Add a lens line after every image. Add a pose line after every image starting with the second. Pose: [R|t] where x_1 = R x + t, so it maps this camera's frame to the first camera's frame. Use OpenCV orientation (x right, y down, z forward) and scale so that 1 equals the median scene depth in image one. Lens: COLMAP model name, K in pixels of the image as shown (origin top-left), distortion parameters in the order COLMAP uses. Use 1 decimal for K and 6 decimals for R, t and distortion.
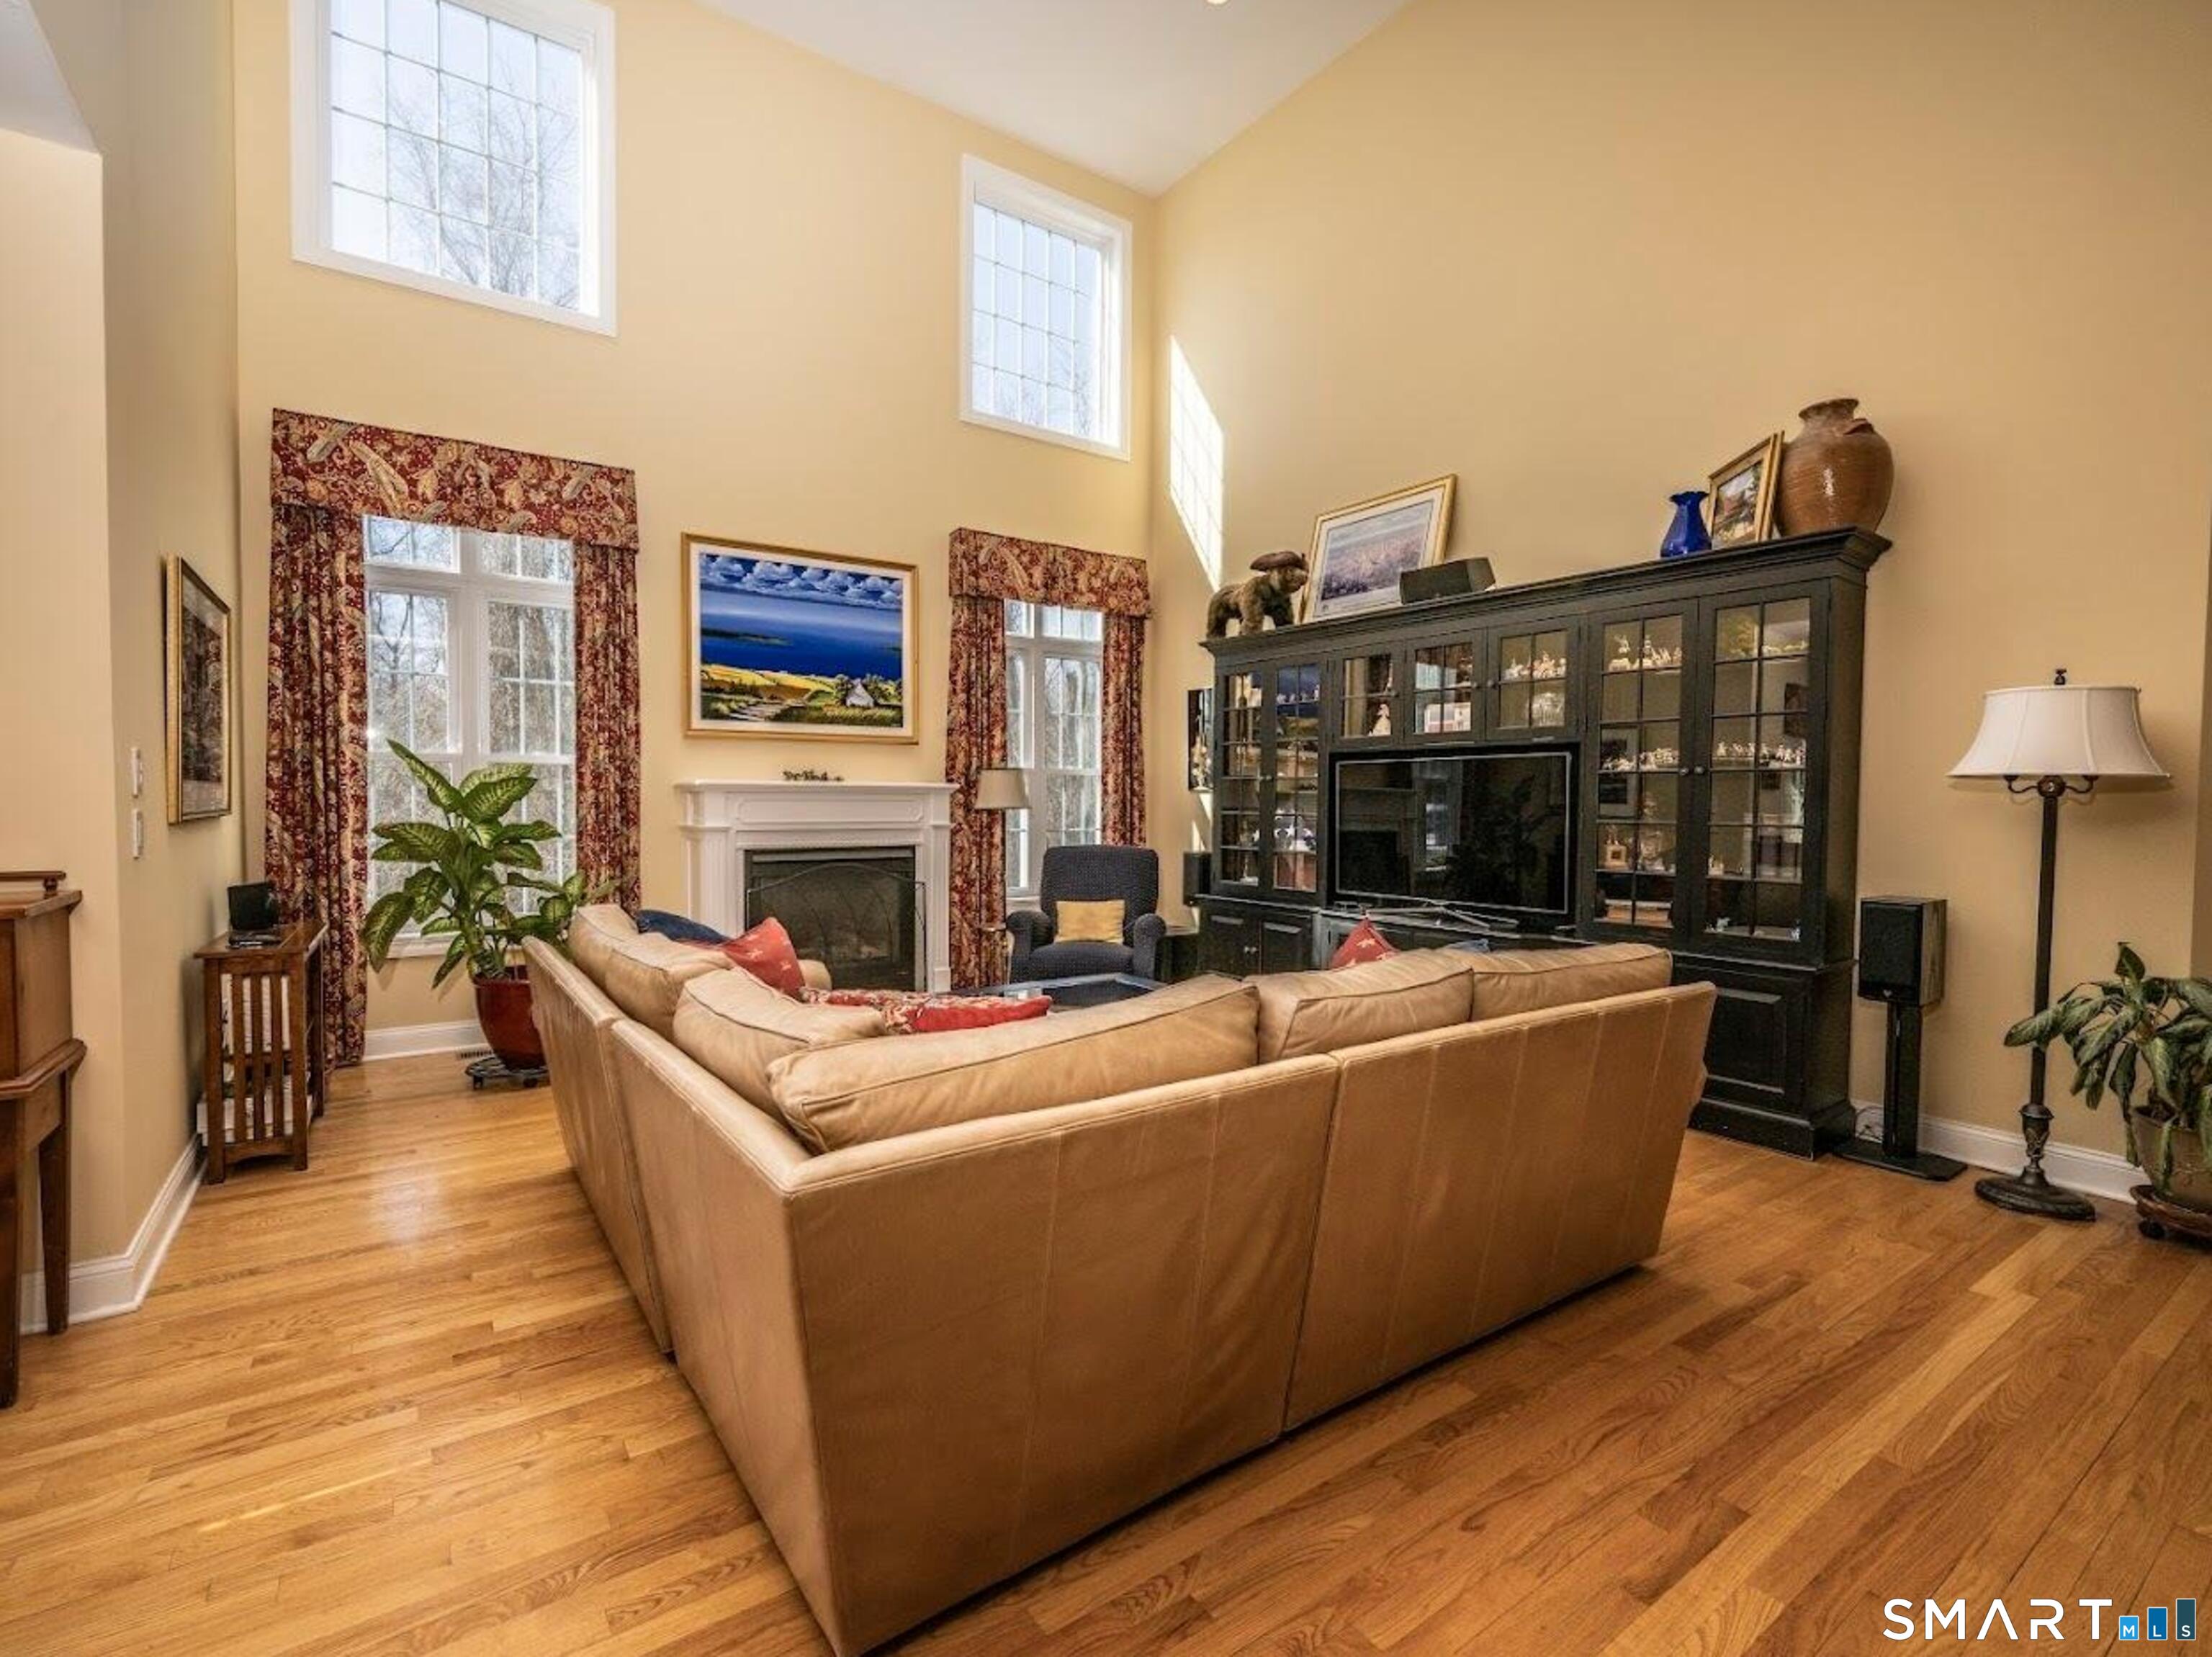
lens RADIAL K [[988.2, 0, 1065.6], [0, 988.2, 828.5], [0, 0, 1]] dist [-0.003312, -0.000185]
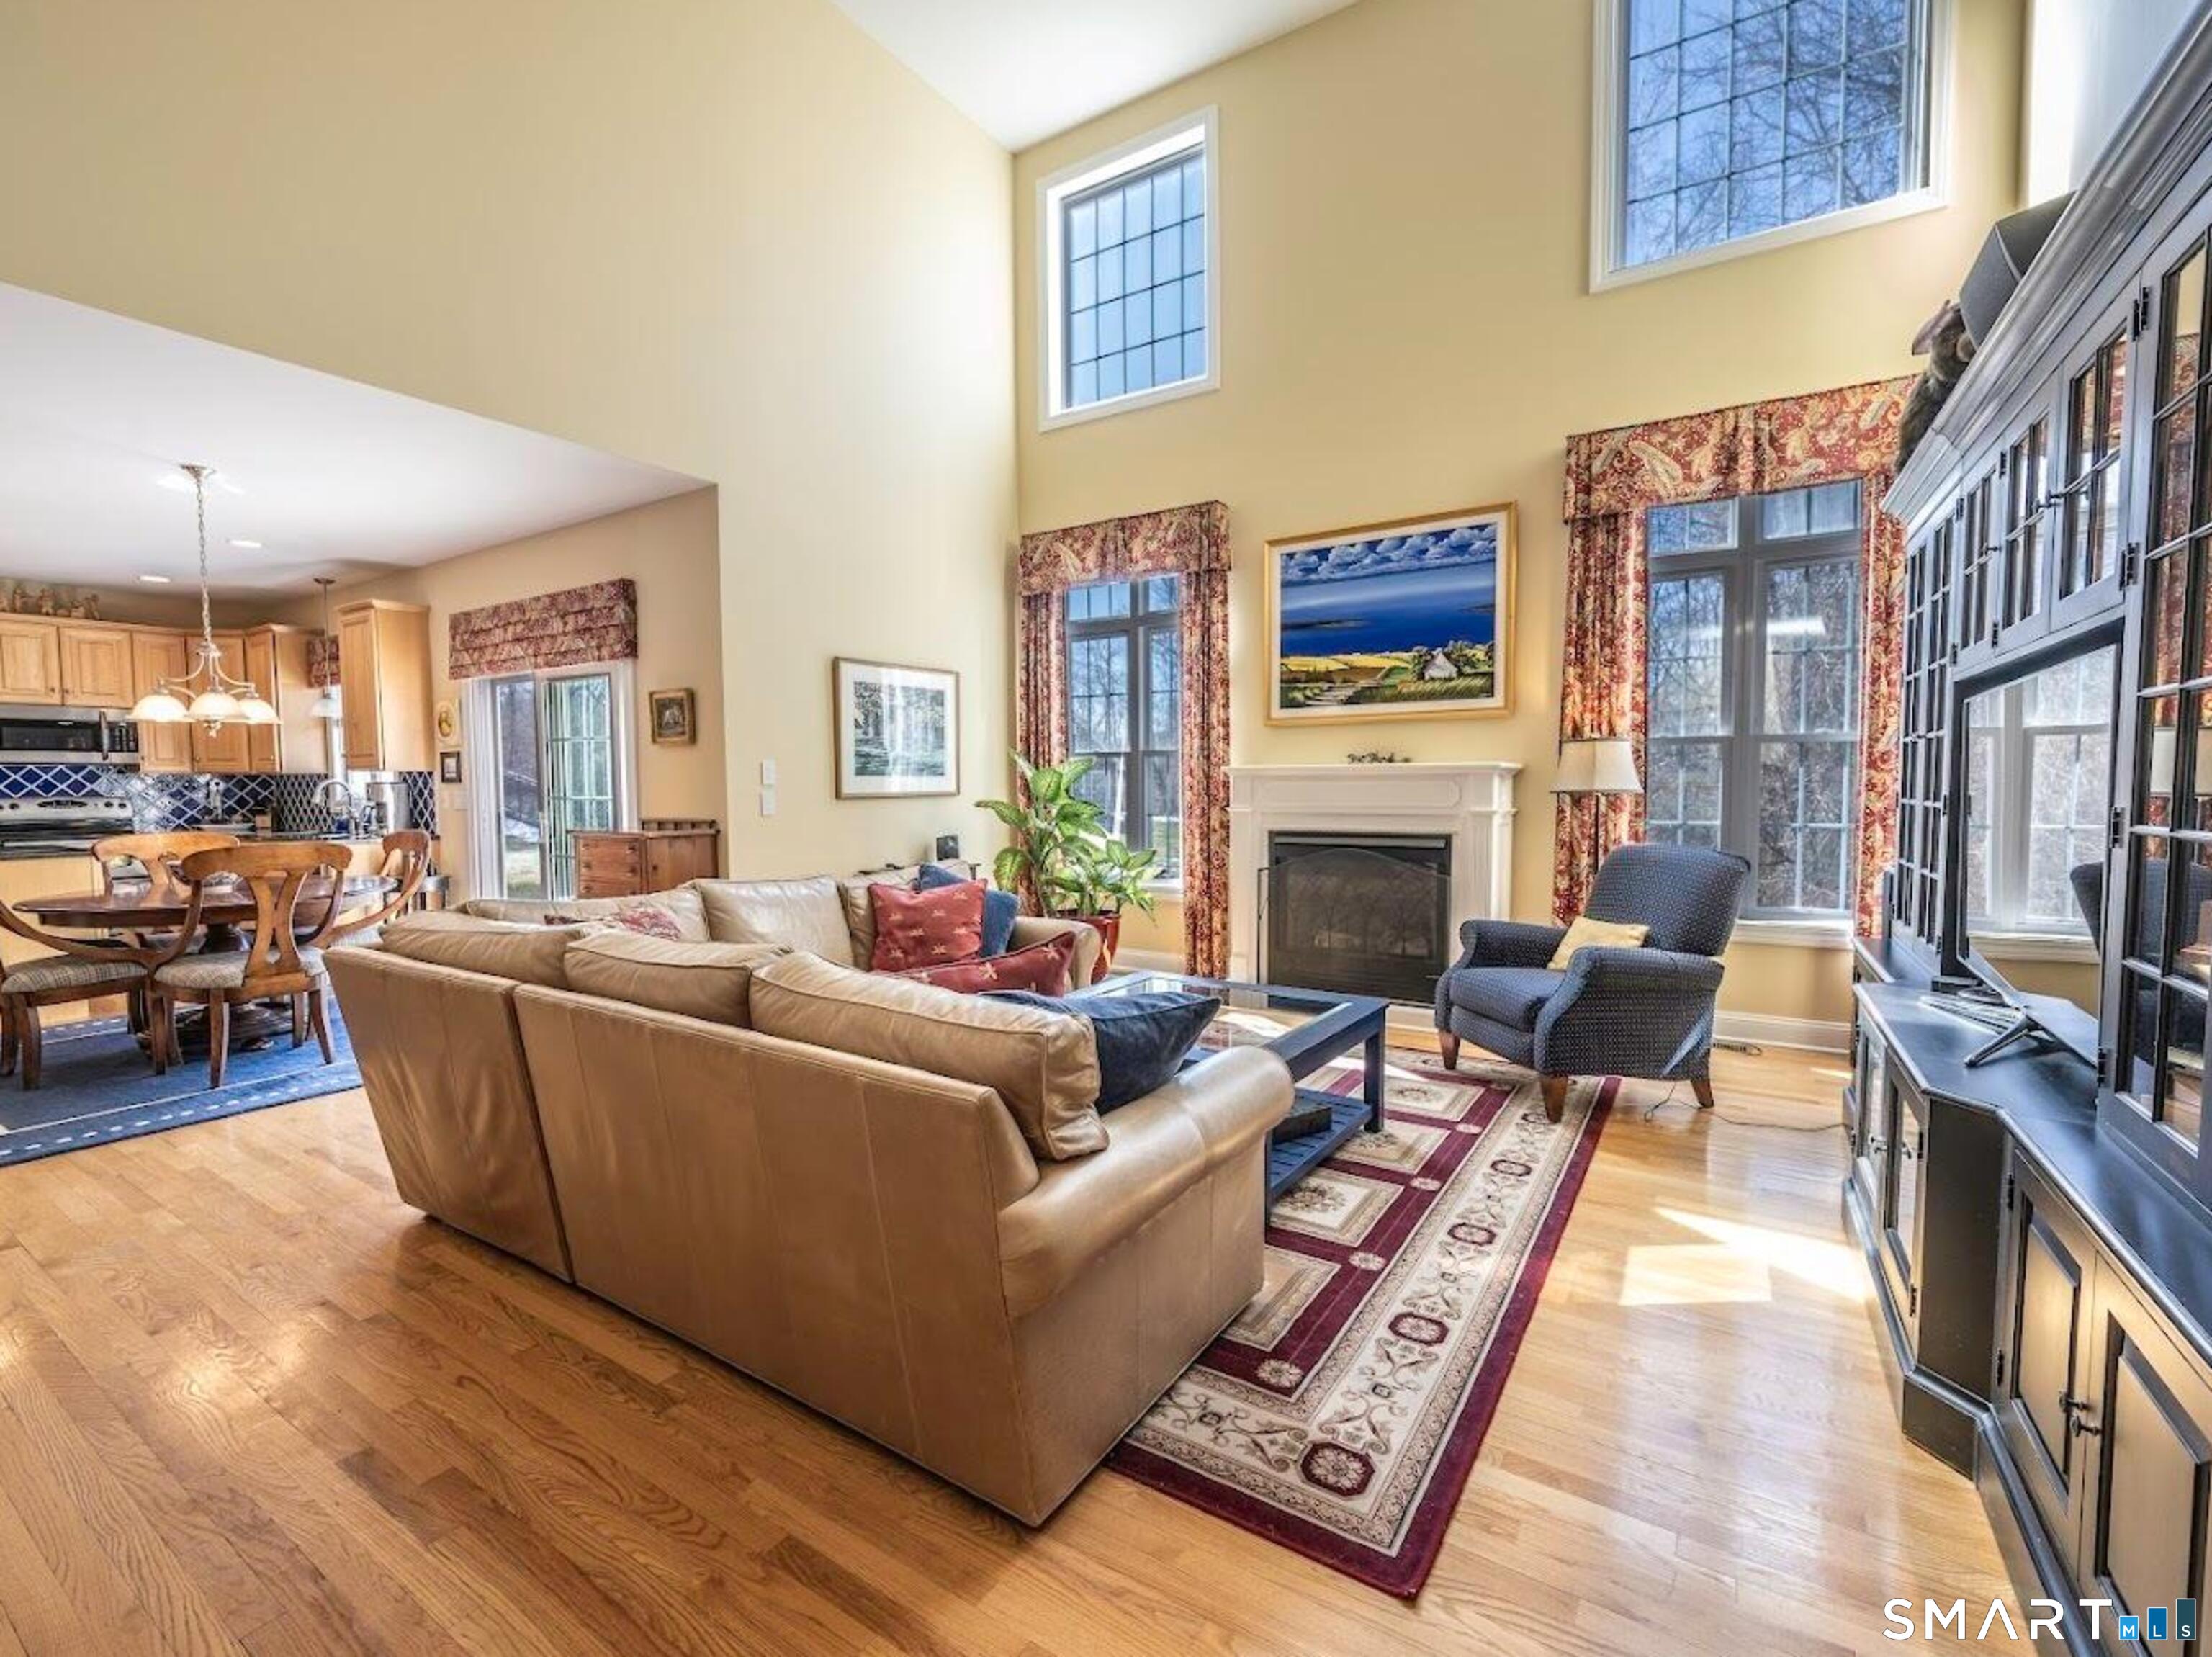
lens RADIAL K [[988.2, 0, 1063.8], [0, 988.2, 835.4], [0, 0, 1]] dist [-0.003312, -0.000185]
pose [[0.378777, 0.043238, -0.924477, 0.505899], [-0.018040, 0.999063, 0.039335, -0.009935], [0.925312, 0.001779, 0.379203, 0.343051]]
